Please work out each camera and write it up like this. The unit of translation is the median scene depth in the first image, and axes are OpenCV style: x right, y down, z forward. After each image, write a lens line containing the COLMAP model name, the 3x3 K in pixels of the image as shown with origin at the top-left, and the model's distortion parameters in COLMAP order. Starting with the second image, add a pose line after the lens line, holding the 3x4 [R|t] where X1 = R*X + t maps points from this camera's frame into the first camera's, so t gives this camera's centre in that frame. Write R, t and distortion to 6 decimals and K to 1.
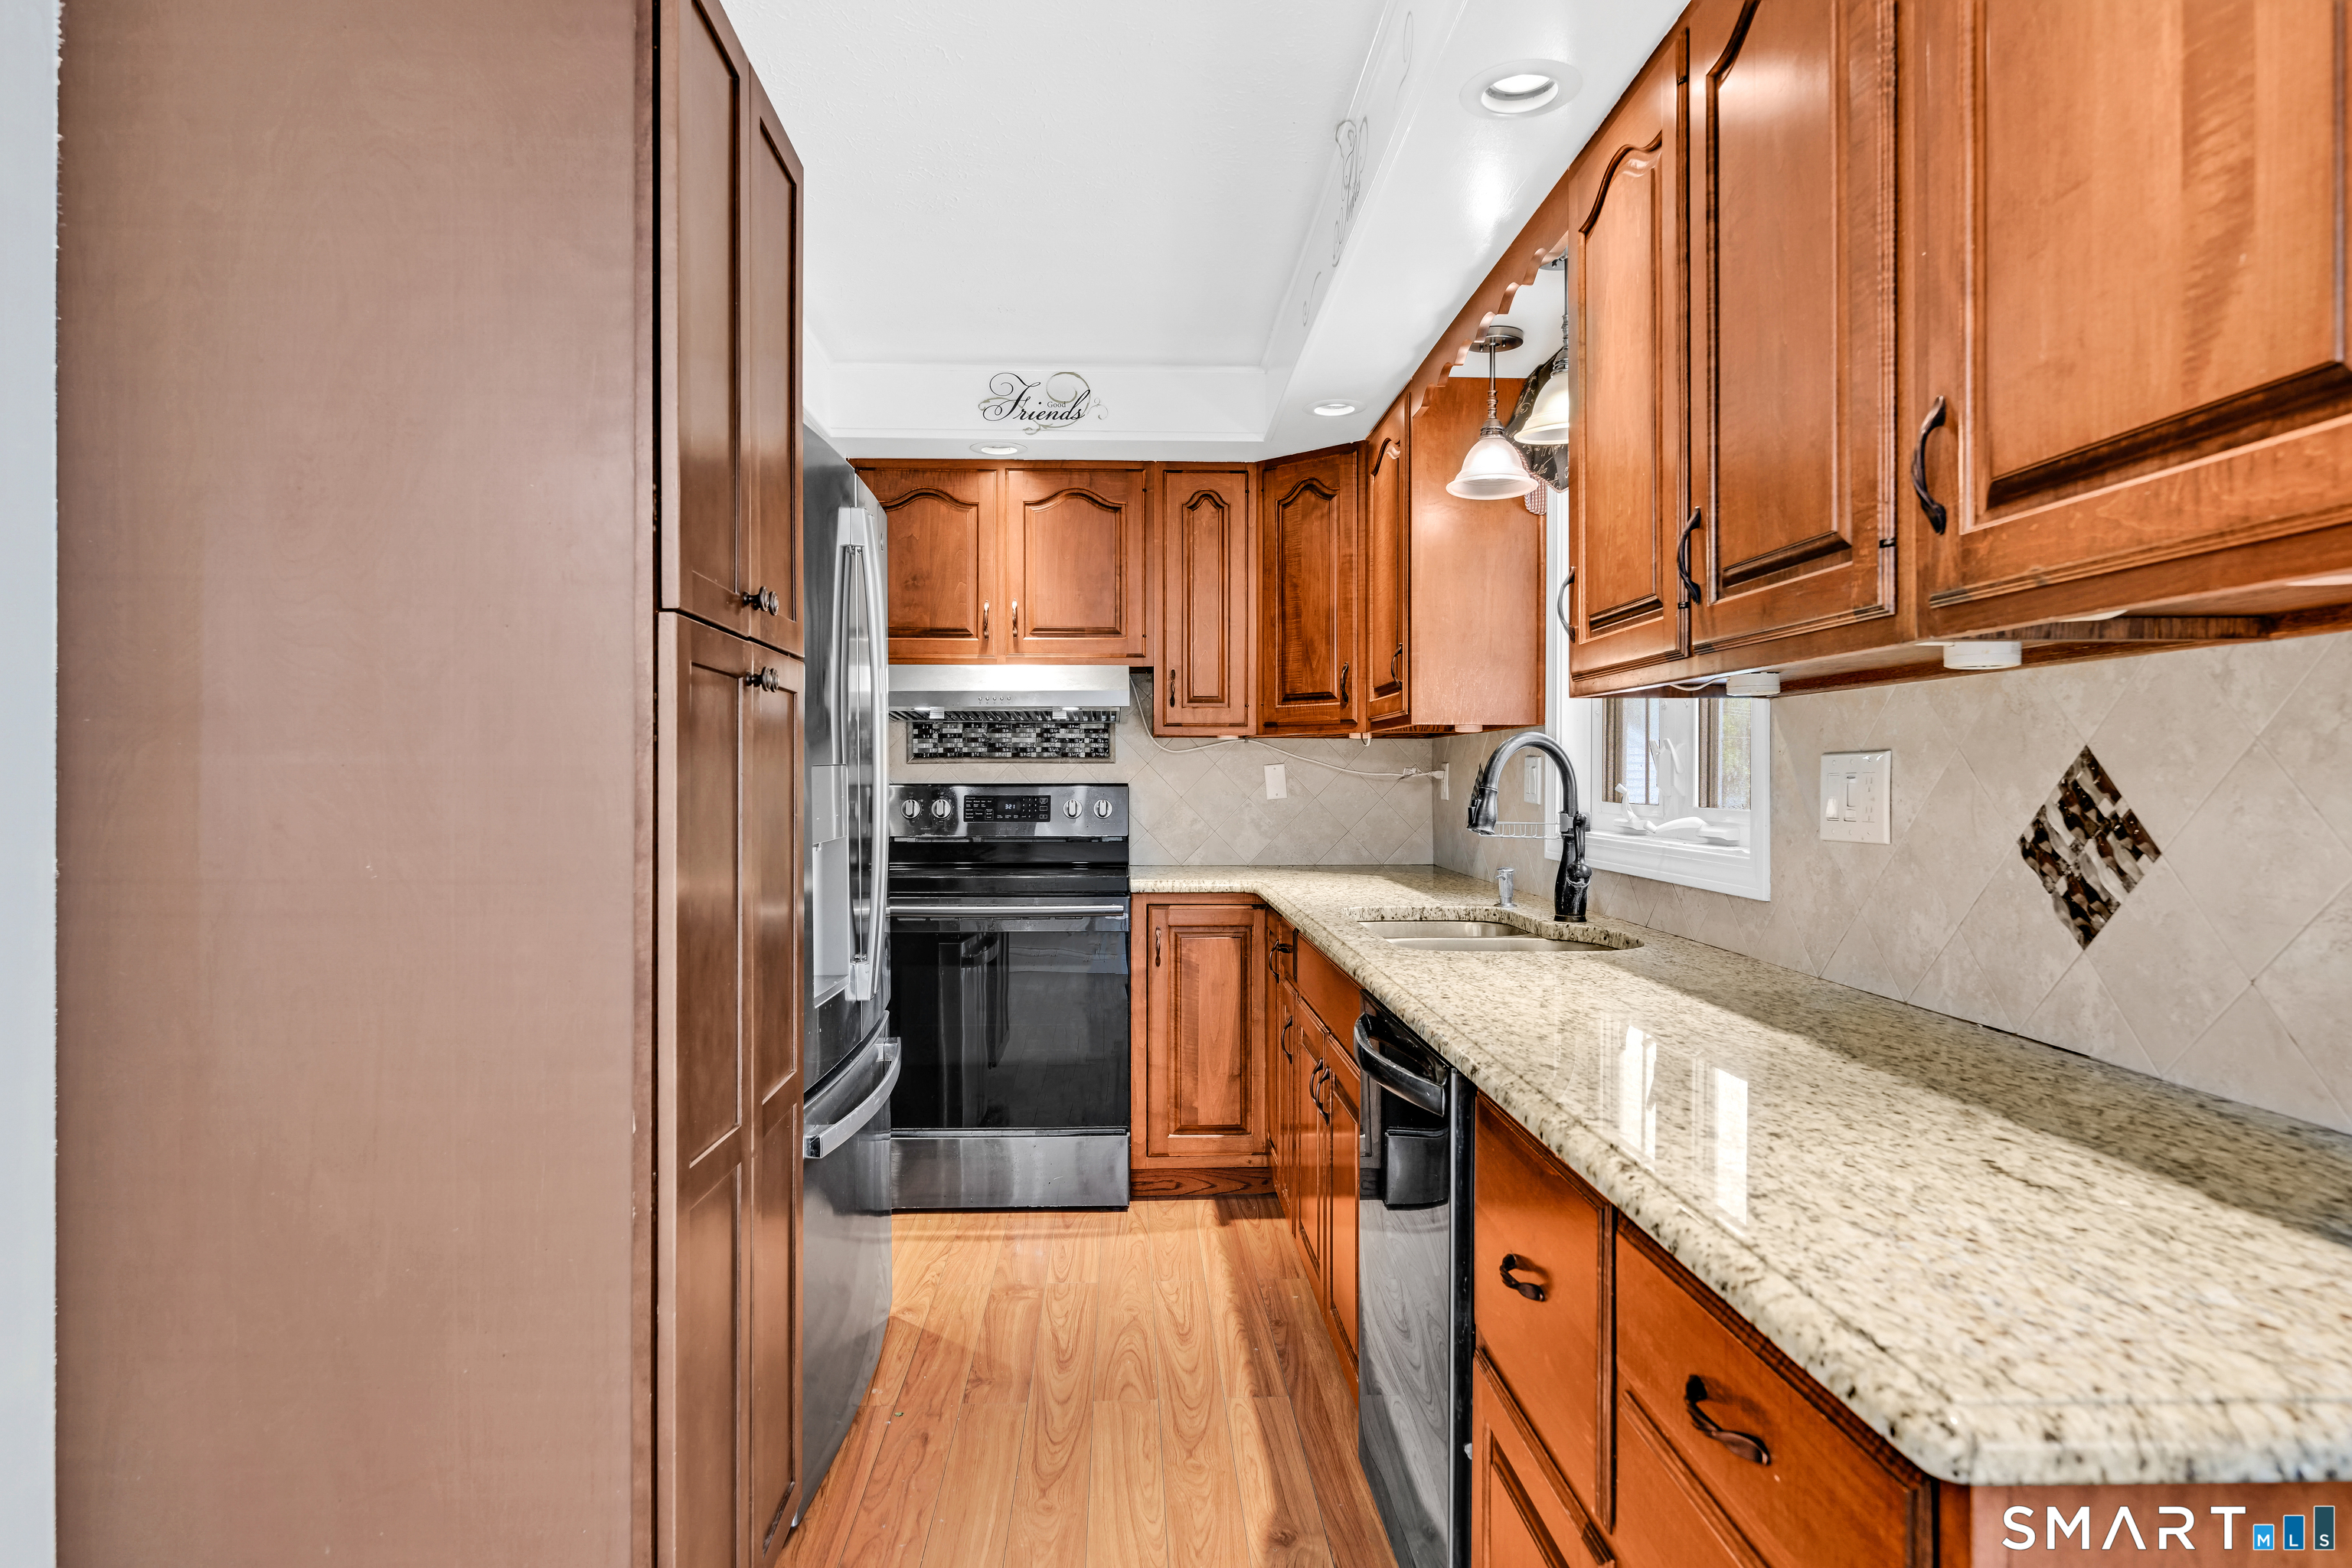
lens RADIAL K [[1354.6, 0, 1176.0], [0, 1354.6, 784.0], [0, 0, 1]] dist [-0.001652, -0.000296]
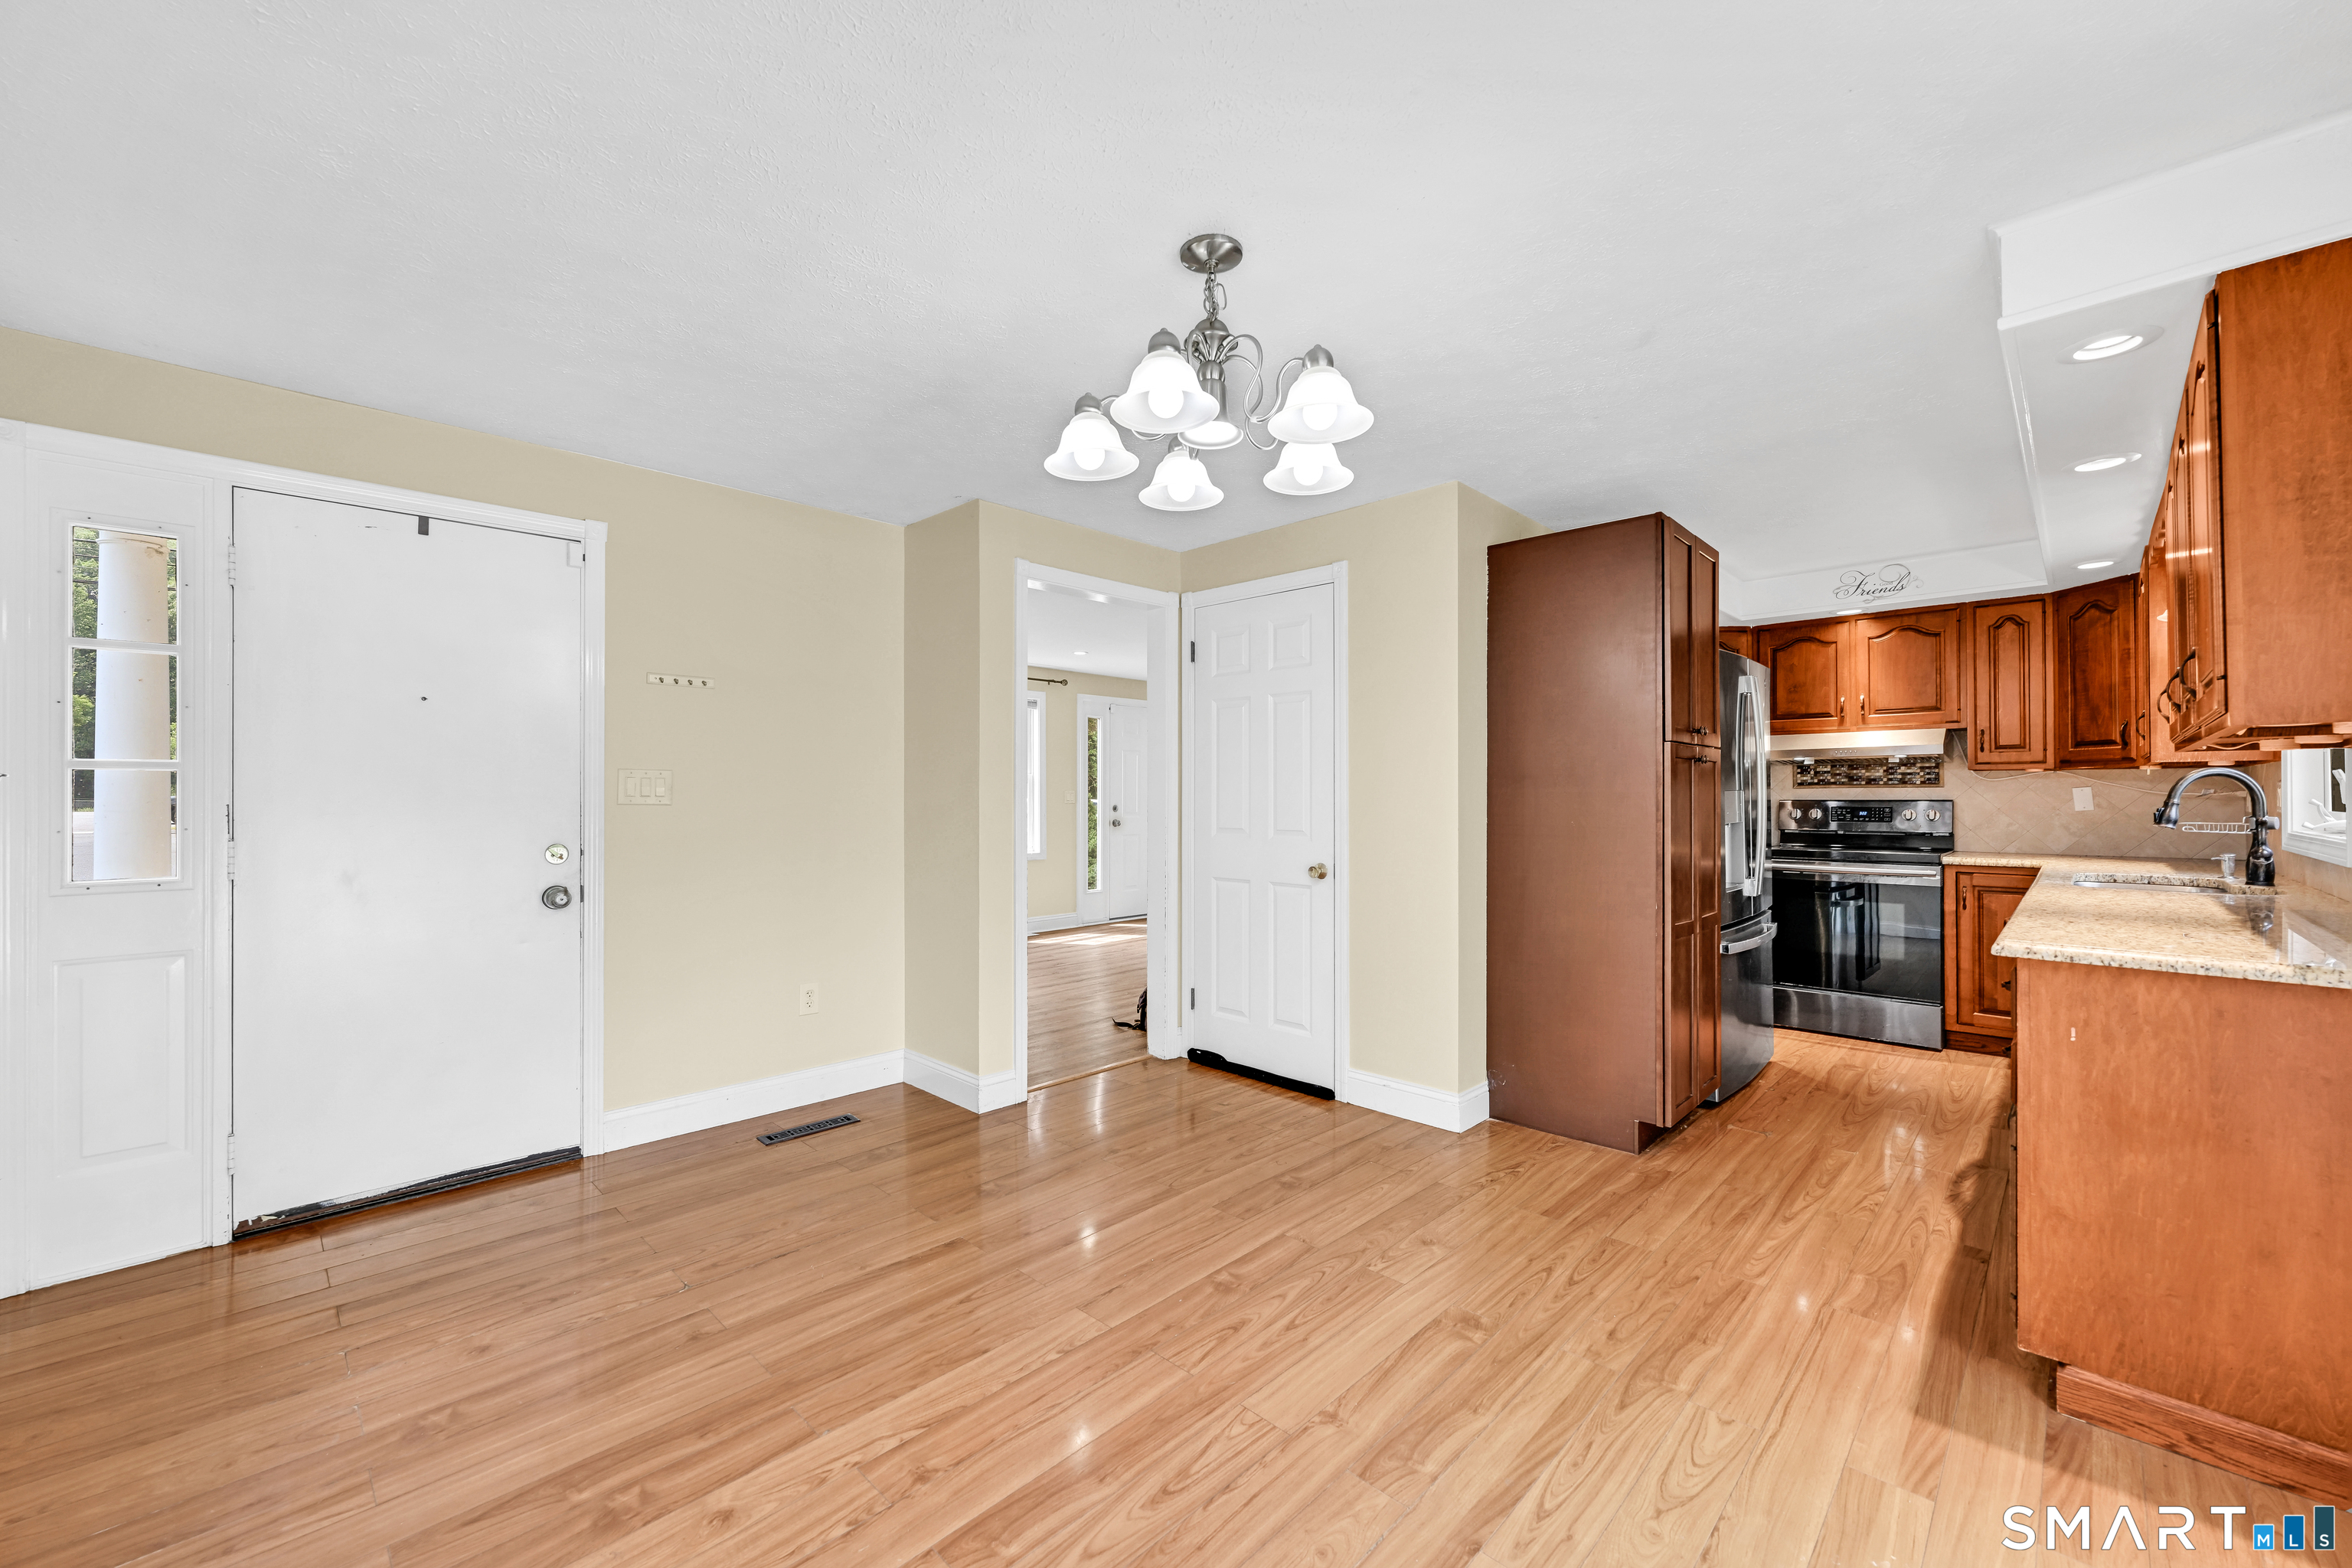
lens RADIAL K [[941.7, 0, 1173.9], [0, 941.7, 789.9], [0, 0, 1]] dist [-0.002663, -0.000425]
pose [[0.687251, -0.006317, -0.726393, 0.150367], [-0.003840, 0.999917, -0.012328, 0.005478], [0.726410, 0.011262, 0.687169, -0.473818]]
